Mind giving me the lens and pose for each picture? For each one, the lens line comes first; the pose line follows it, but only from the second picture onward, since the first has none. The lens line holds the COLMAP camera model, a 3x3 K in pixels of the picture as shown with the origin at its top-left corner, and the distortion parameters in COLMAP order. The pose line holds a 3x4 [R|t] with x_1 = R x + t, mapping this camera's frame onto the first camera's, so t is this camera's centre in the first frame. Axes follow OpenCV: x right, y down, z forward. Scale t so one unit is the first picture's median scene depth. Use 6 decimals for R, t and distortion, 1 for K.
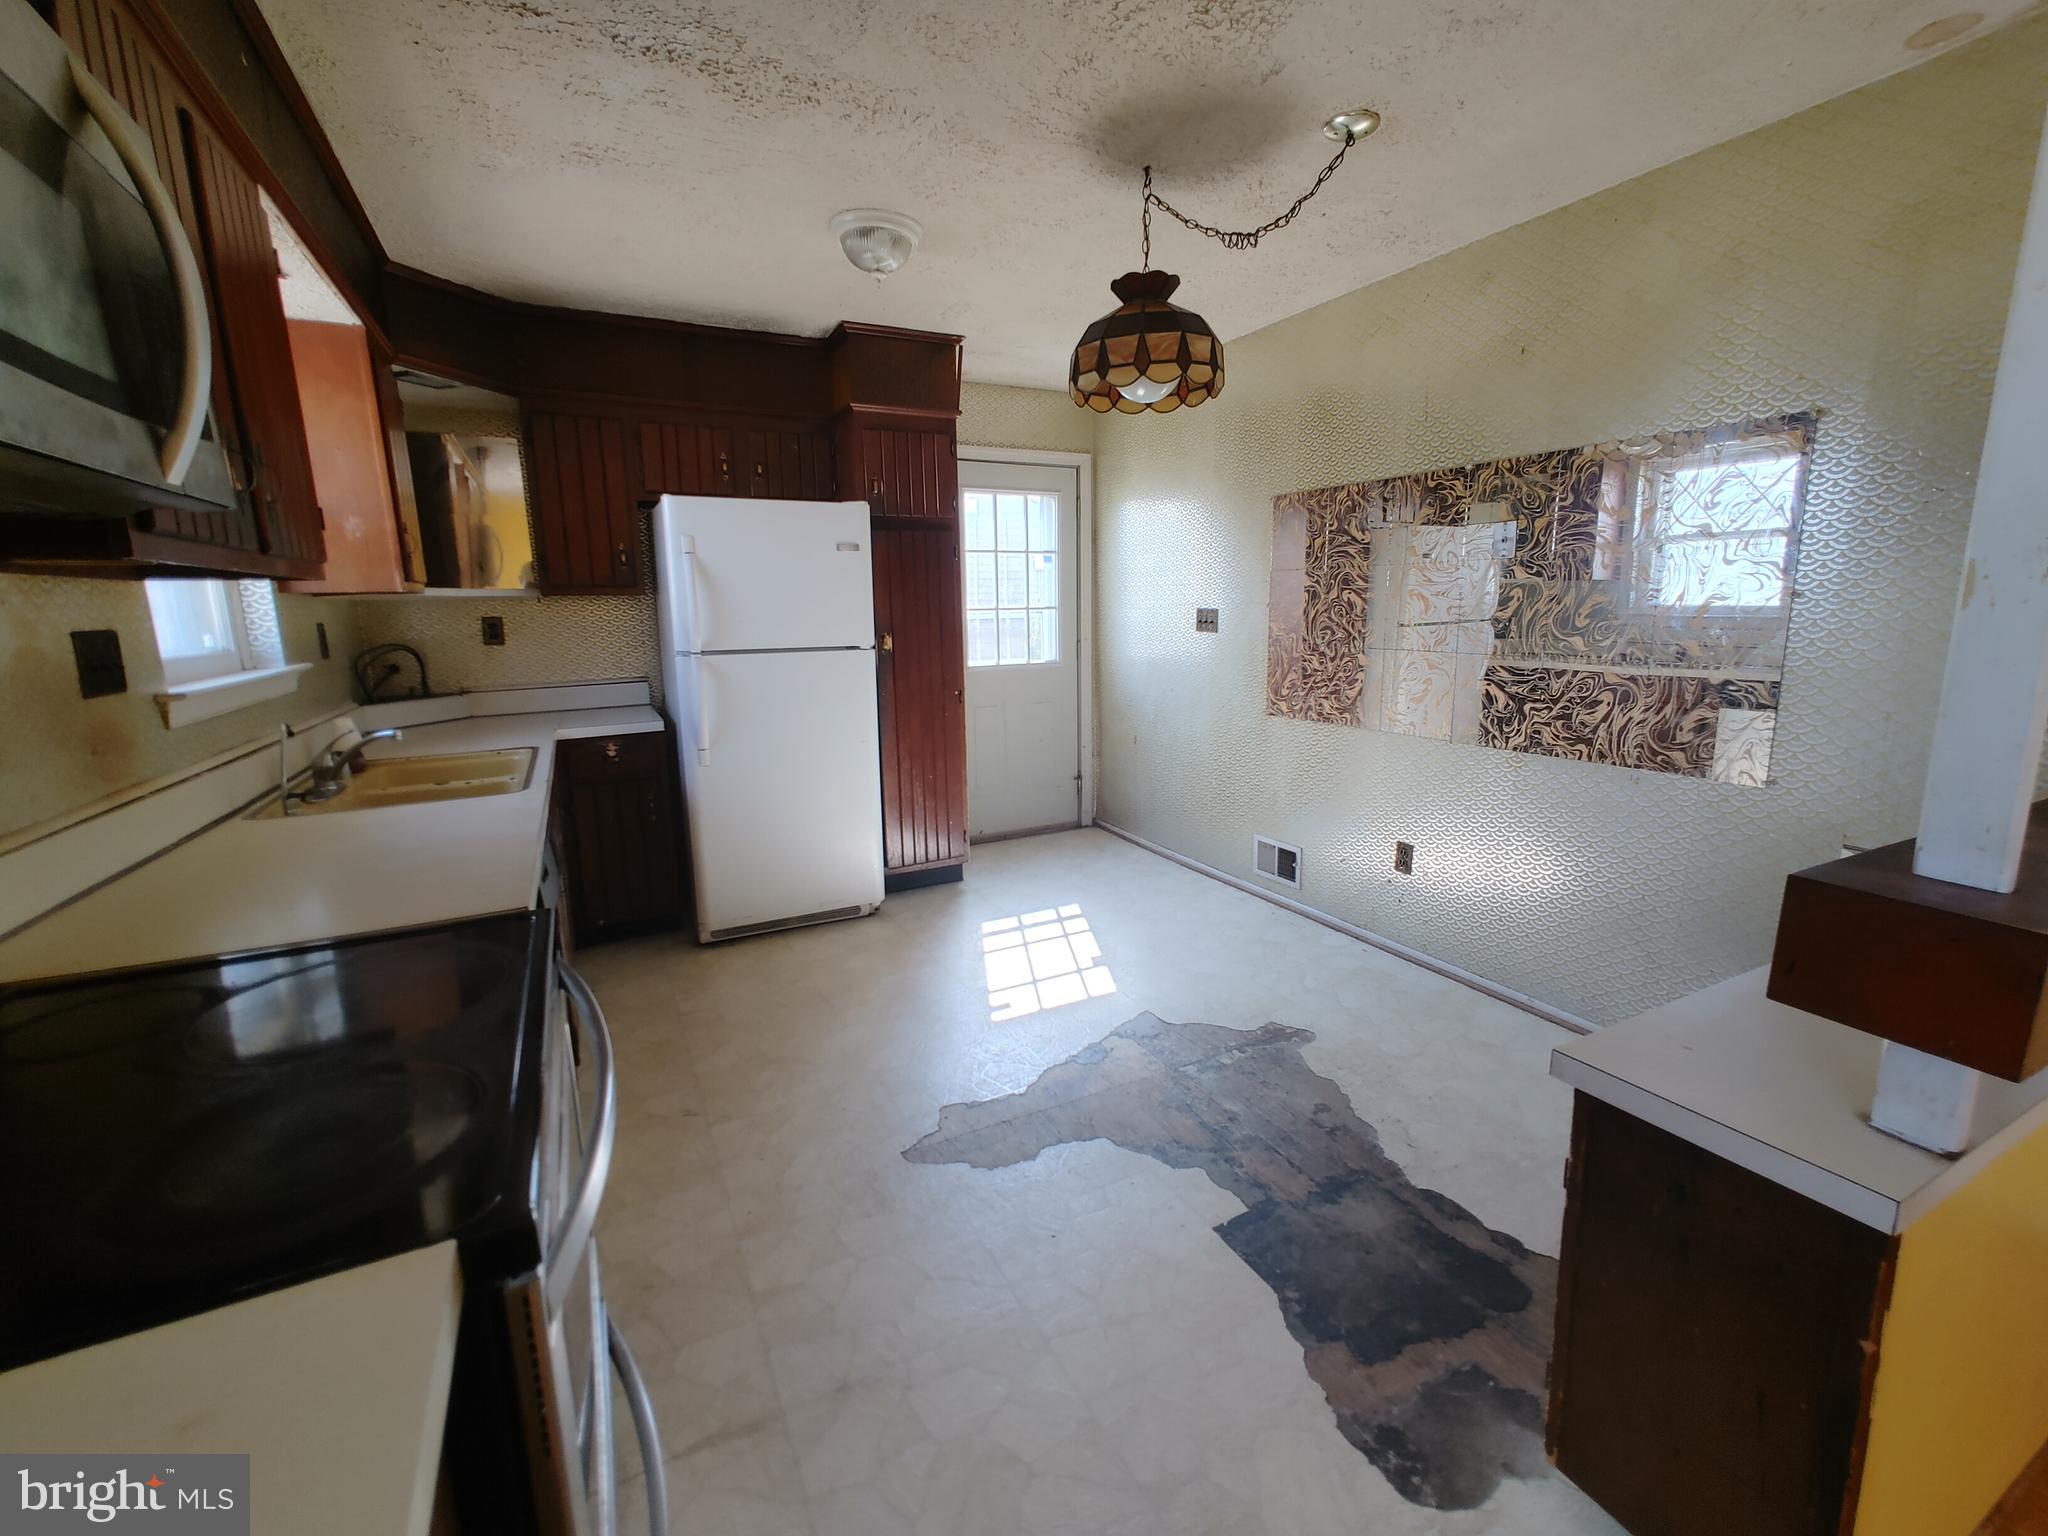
lens RADIAL K [[878.5, 0, 1061.2], [0, 878.5, 775.1], [0, 0, 1]] dist [-0.001713, 0.000302]
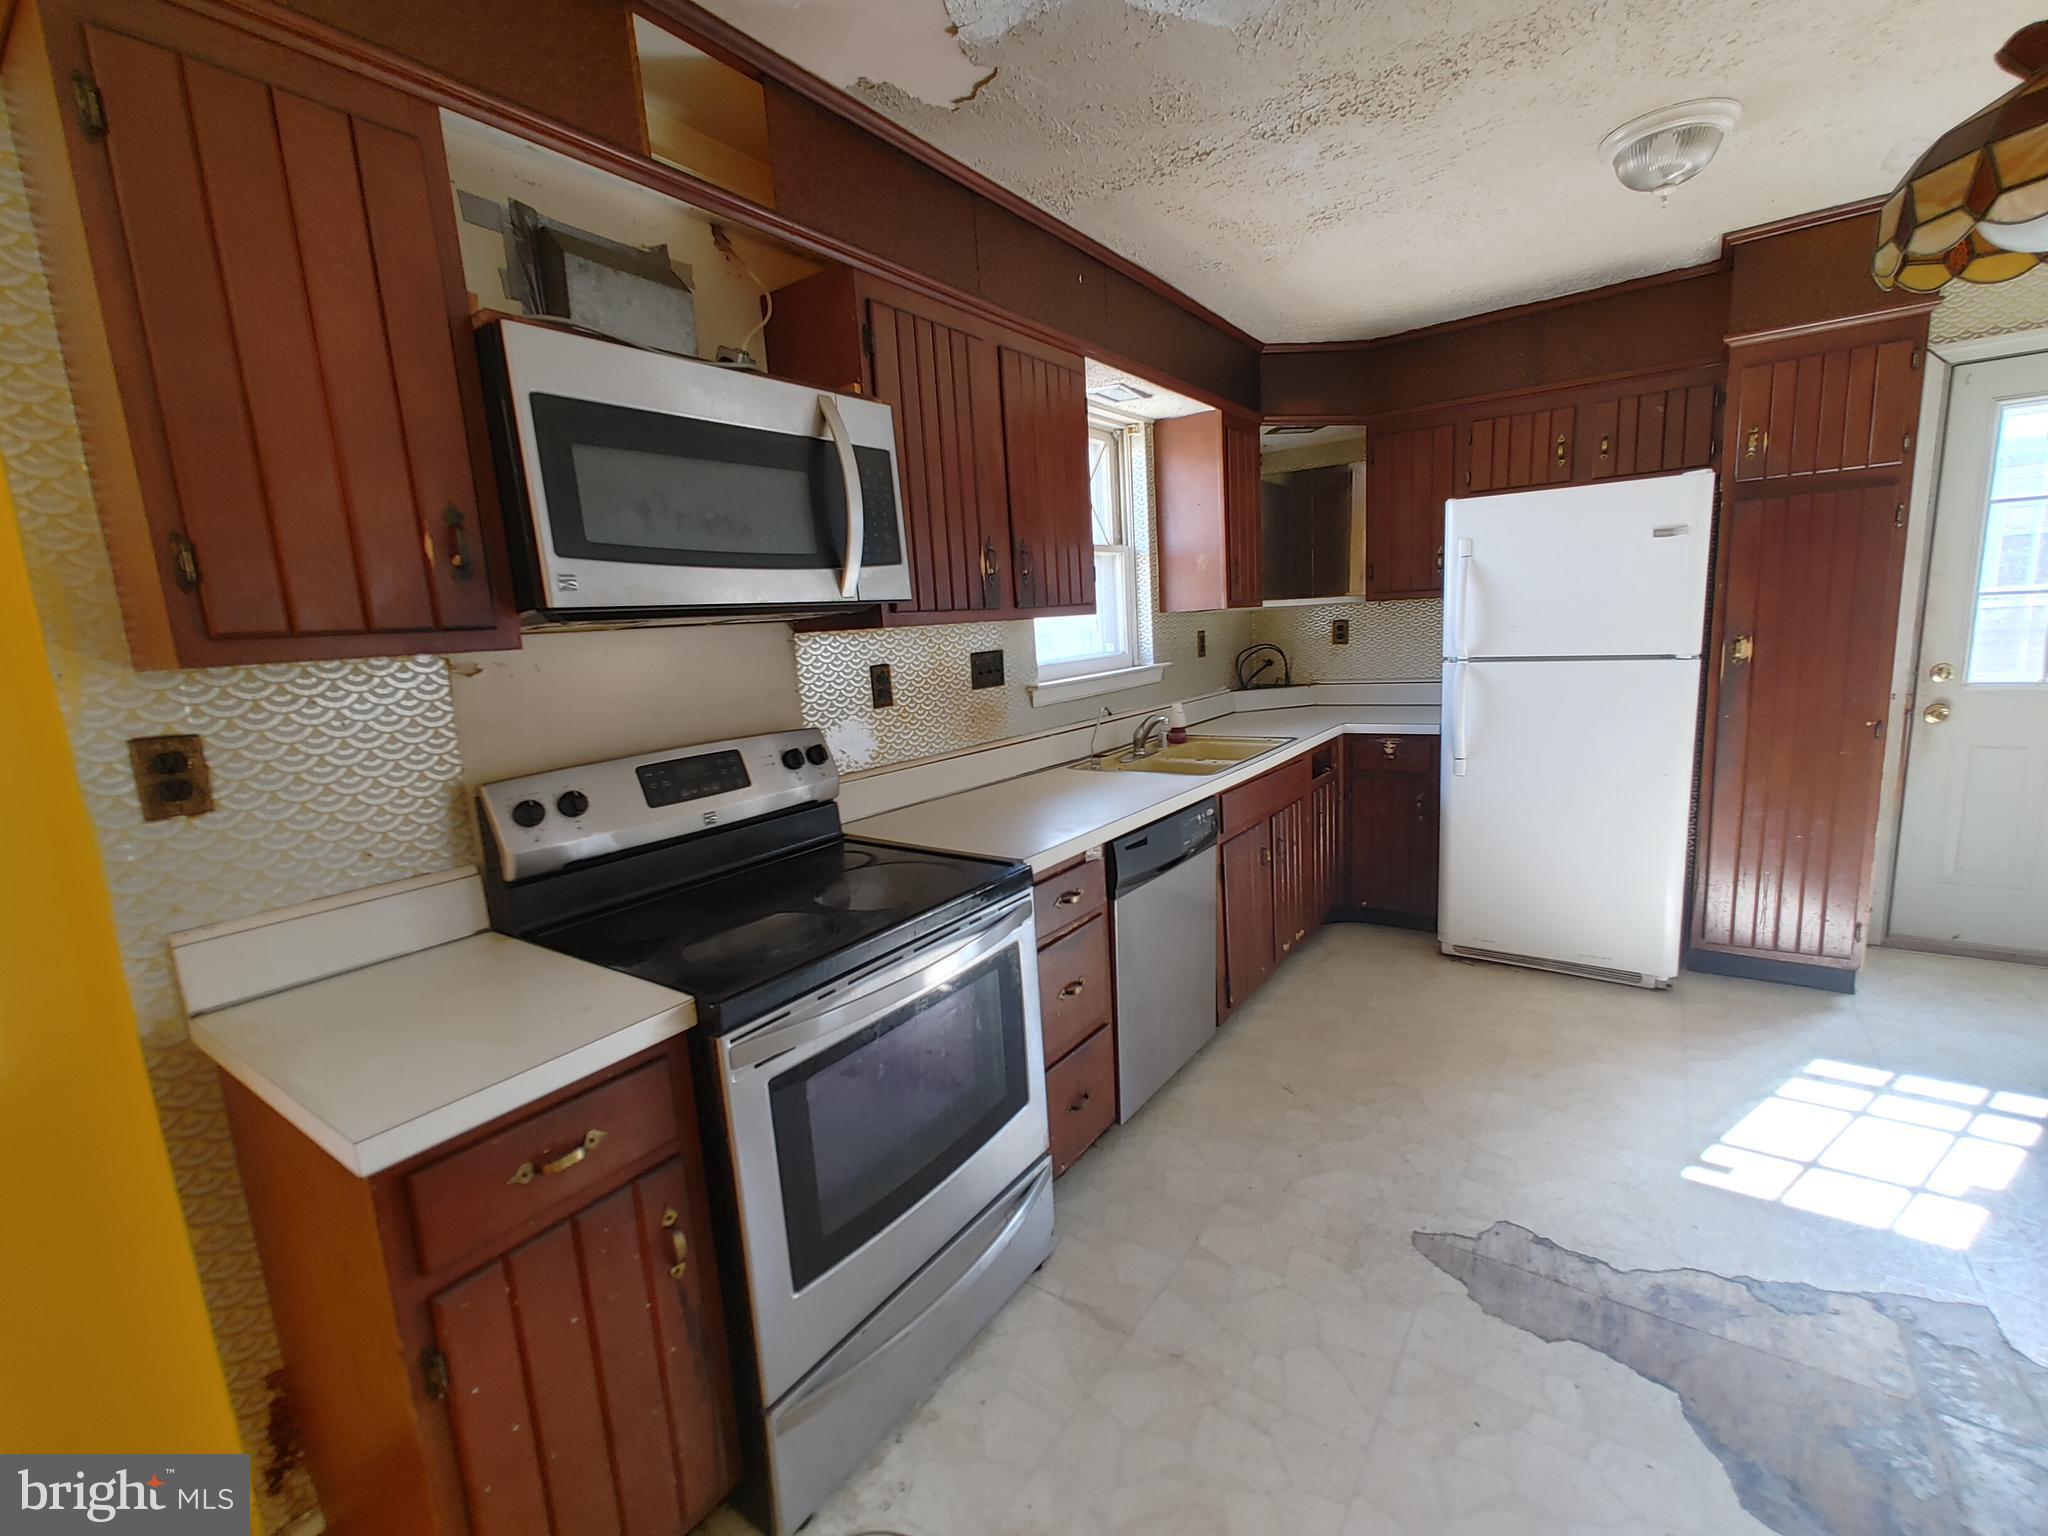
lens RADIAL K [[884.8, 0, 1023.8], [0, 884.8, 777.1], [0, 0, 1]] dist [0.000867, 0.000127]
pose [[0.433842, 0.149309, -0.888531, 0.271026], [-0.124057, 0.986680, 0.105228, -0.055154], [0.892407, 0.064576, 0.446586, 0.142657]]
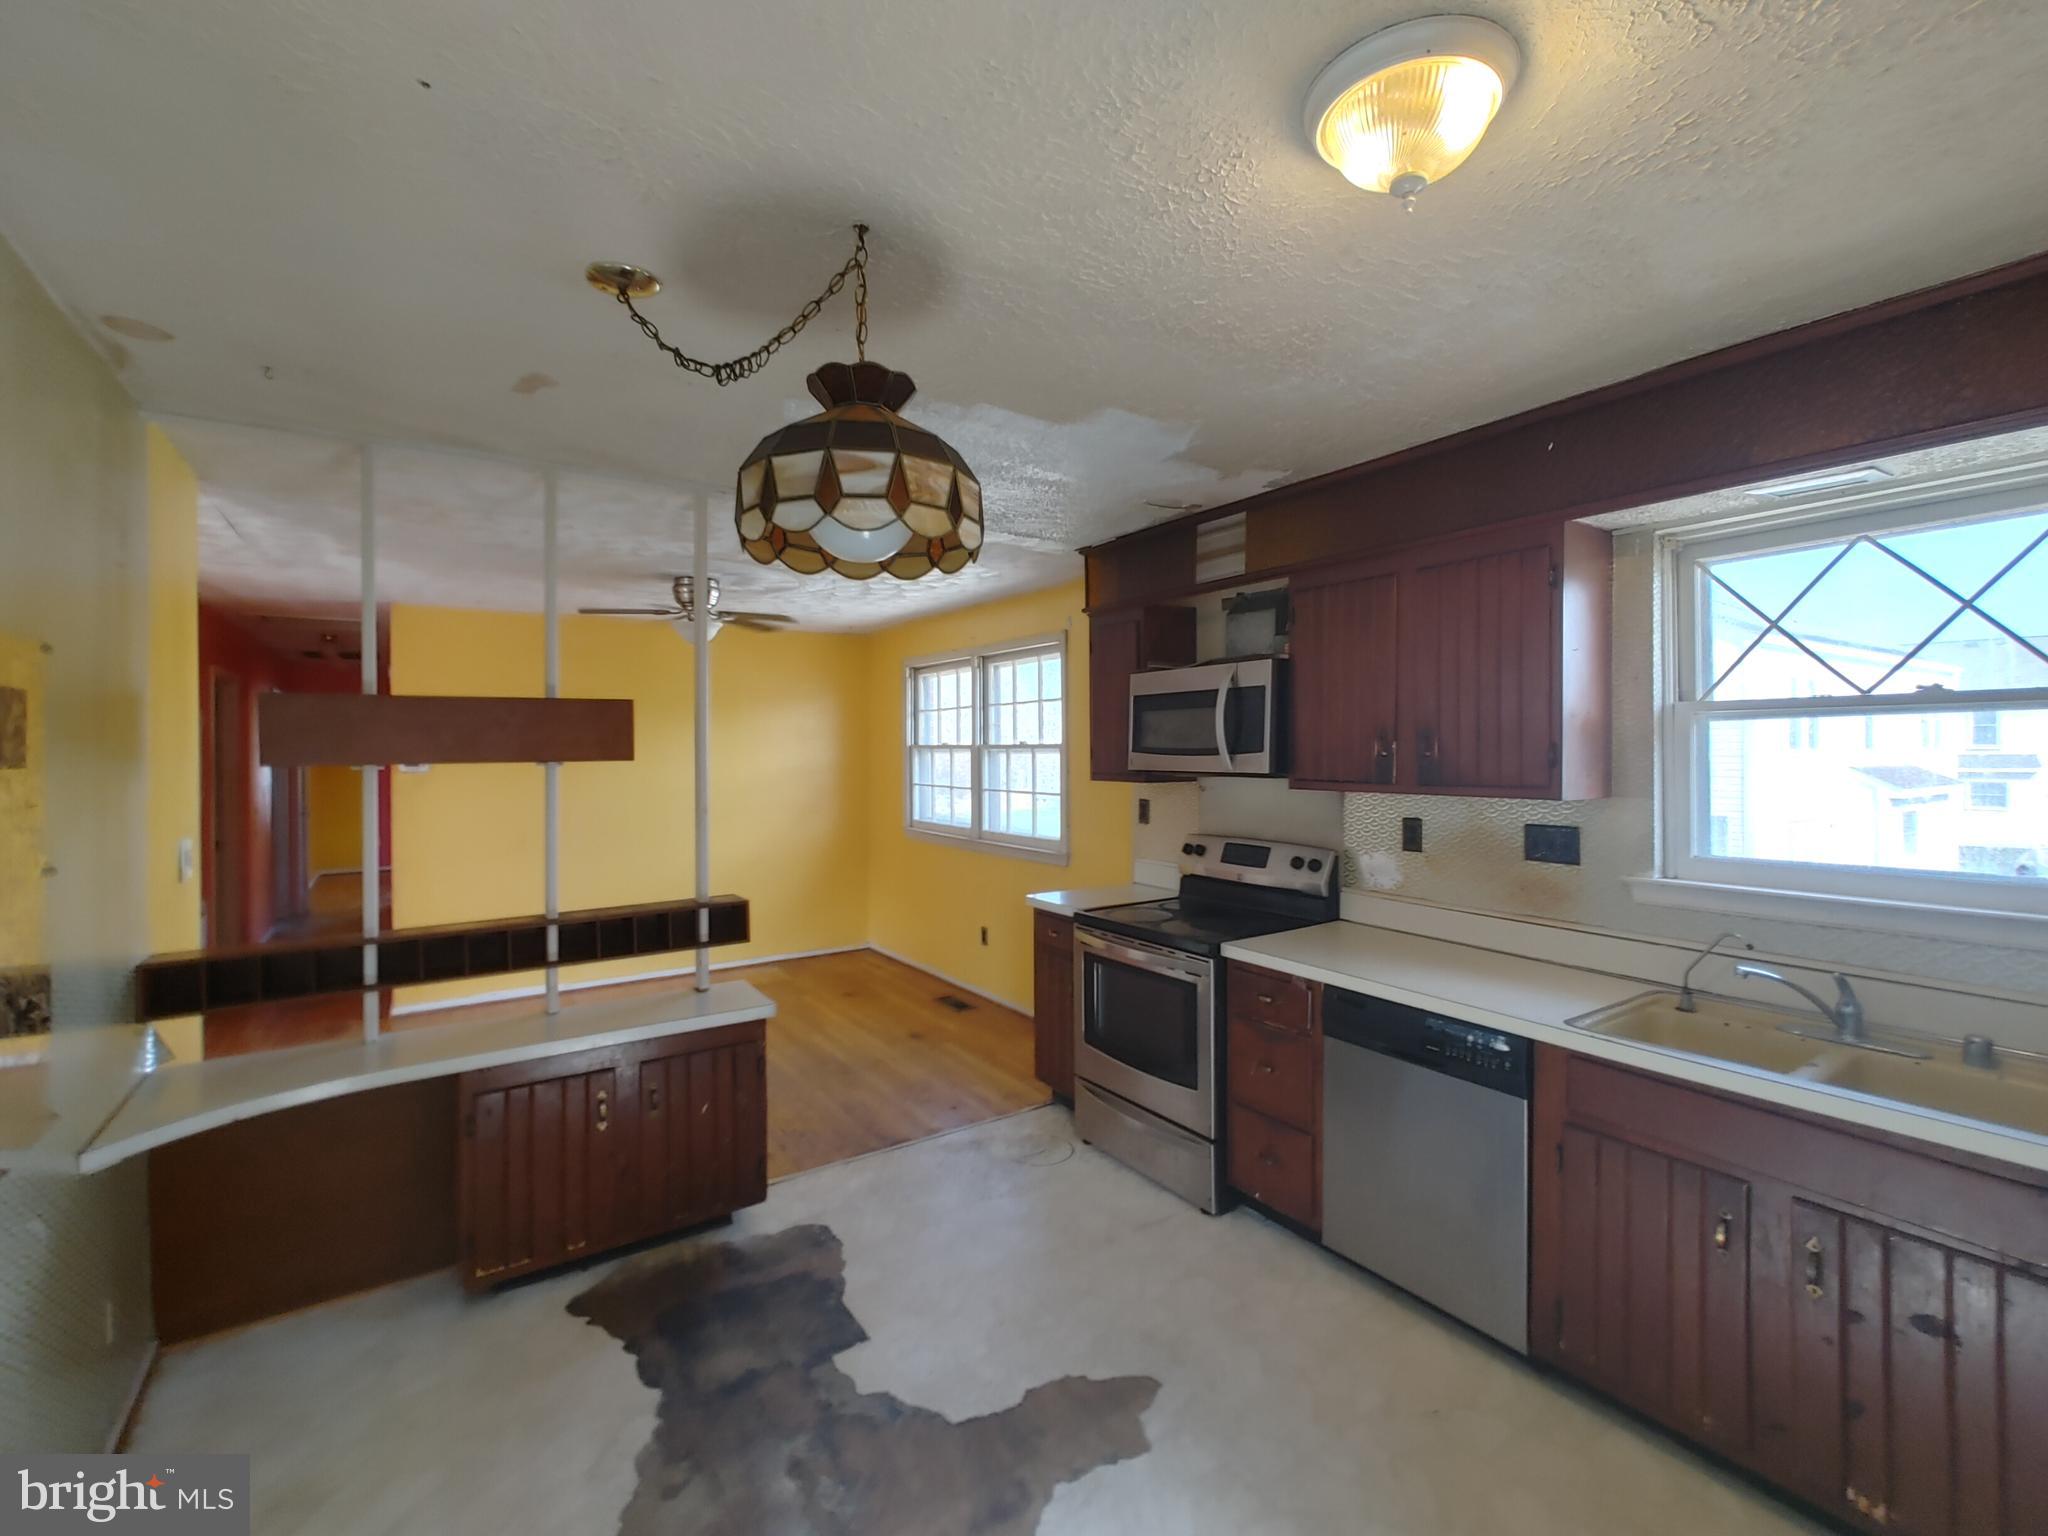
lens RADIAL K [[884.8, 0, 1023.8], [0, 884.8, 777.1], [0, 0, 1]] dist [0.000867, 0.000127]
pose [[-0.997010, 0.023693, -0.073554, 0.020918], [0.006841, 0.975163, 0.221385, -0.315233], [0.076972, 0.220219, -0.972409, 1.261481]]
